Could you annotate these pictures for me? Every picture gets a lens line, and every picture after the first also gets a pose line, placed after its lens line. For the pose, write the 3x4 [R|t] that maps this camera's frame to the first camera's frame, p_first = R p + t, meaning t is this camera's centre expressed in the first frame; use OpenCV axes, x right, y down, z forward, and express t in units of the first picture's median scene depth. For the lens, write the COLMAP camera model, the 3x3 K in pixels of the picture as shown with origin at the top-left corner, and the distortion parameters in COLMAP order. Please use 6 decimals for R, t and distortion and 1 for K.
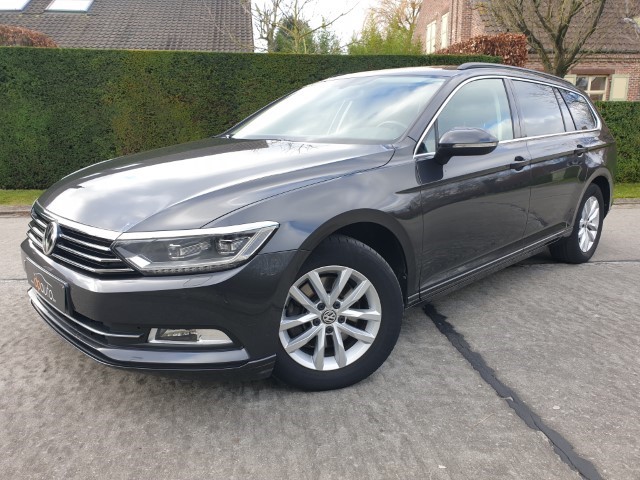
lens RADIAL K [[496.7, 0, 320.0], [0, 496.7, 240.0], [0, 0, 1]] dist [0.010654, 0.001775]
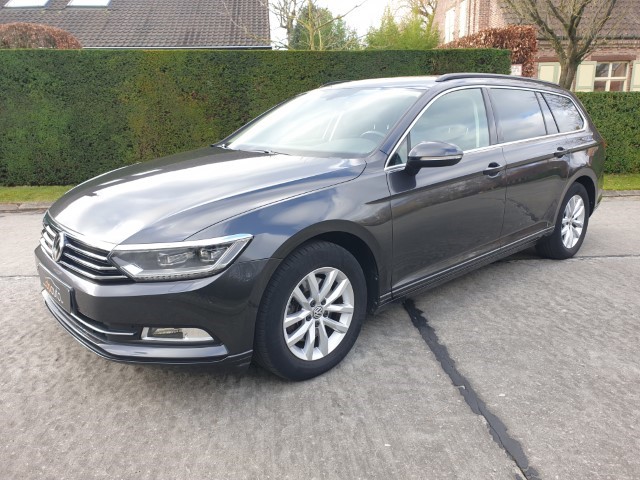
lens RADIAL K [[491.4, 0, 328.1], [0, 491.4, 243.1], [0, 0, 1]] dist [0.010021, 0.002678]
pose [[0.999583, -0.000242, -0.028885, 0.091834], [0.001249, 0.999392, 0.034854, -0.040237], [0.028859, -0.034875, 0.998975, -0.097075]]
